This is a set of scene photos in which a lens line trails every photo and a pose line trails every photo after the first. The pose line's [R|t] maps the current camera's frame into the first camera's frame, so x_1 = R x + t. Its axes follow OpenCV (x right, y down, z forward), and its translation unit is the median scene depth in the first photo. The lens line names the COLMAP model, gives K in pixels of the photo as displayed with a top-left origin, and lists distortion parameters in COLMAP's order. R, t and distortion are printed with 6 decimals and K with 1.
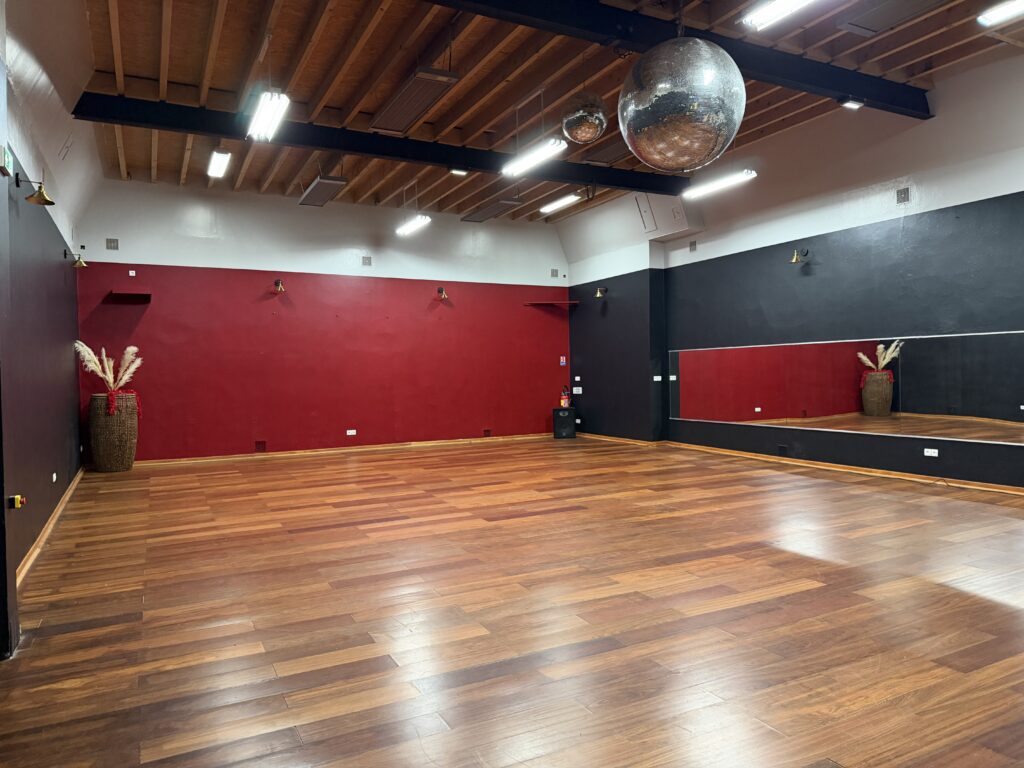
lens RADIAL K [[714.4, 0, 511.4], [0, 714.4, 384.7], [0, 0, 1]] dist [0.025484, -0.004574]
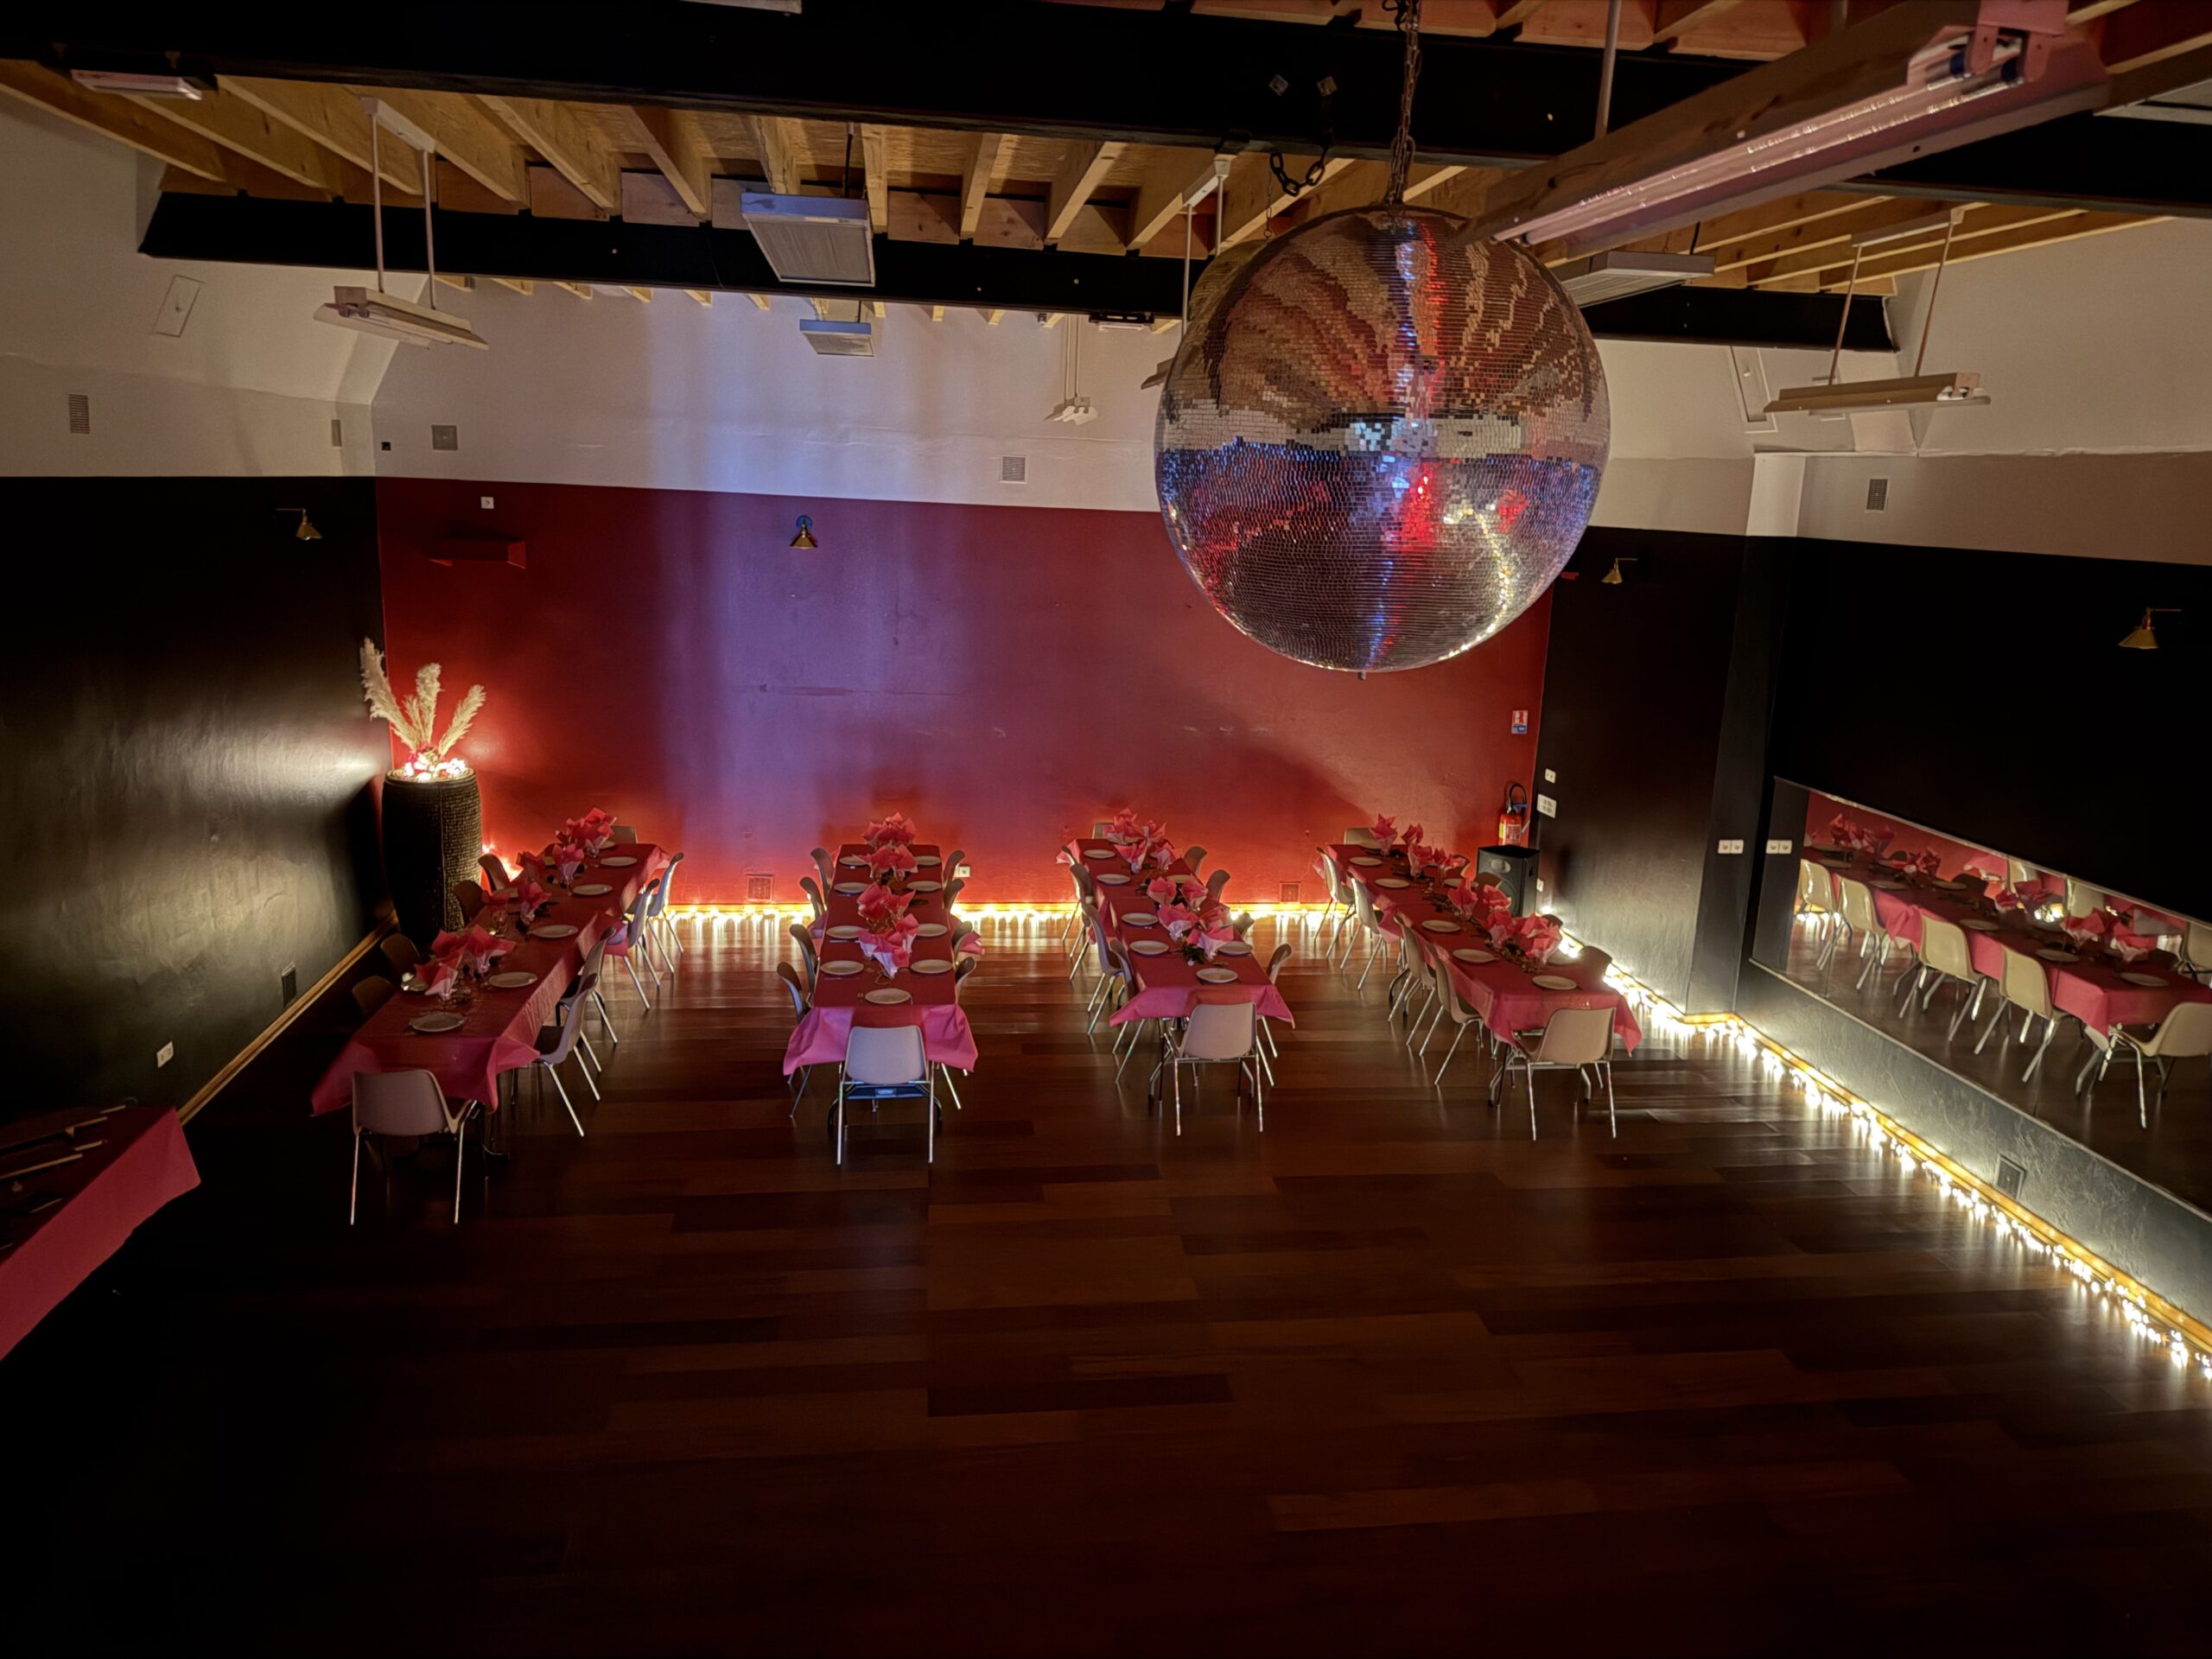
lens RADIAL K [[1543.2, 0, 1110.1], [0, 1543.2, 829.2], [0, 0, 1]] dist [0.025484, -0.004574]
pose [[0.938597, 0.125393, -0.321423, 0.203745], [-0.054960, 0.974061, 0.219510, -0.217811], [0.340610, -0.188366, 0.921142, 0.226641]]
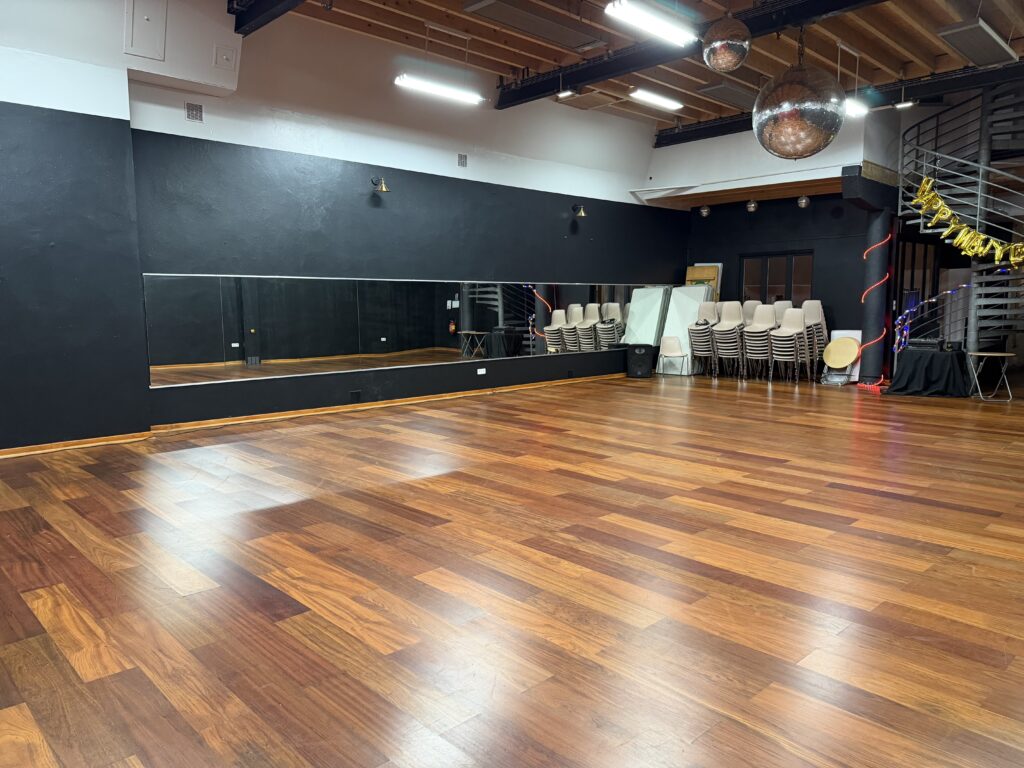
lens RADIAL K [[714.4, 0, 512.7], [0, 714.4, 384.6], [0, 0, 1]] dist [0.025484, -0.004574]
pose [[-0.291458, -0.101803, 0.951151, -0.551597], [0.021333, 0.993382, 0.112860, -0.021861], [-0.956346, 0.053185, -0.287357, 1.096629]]
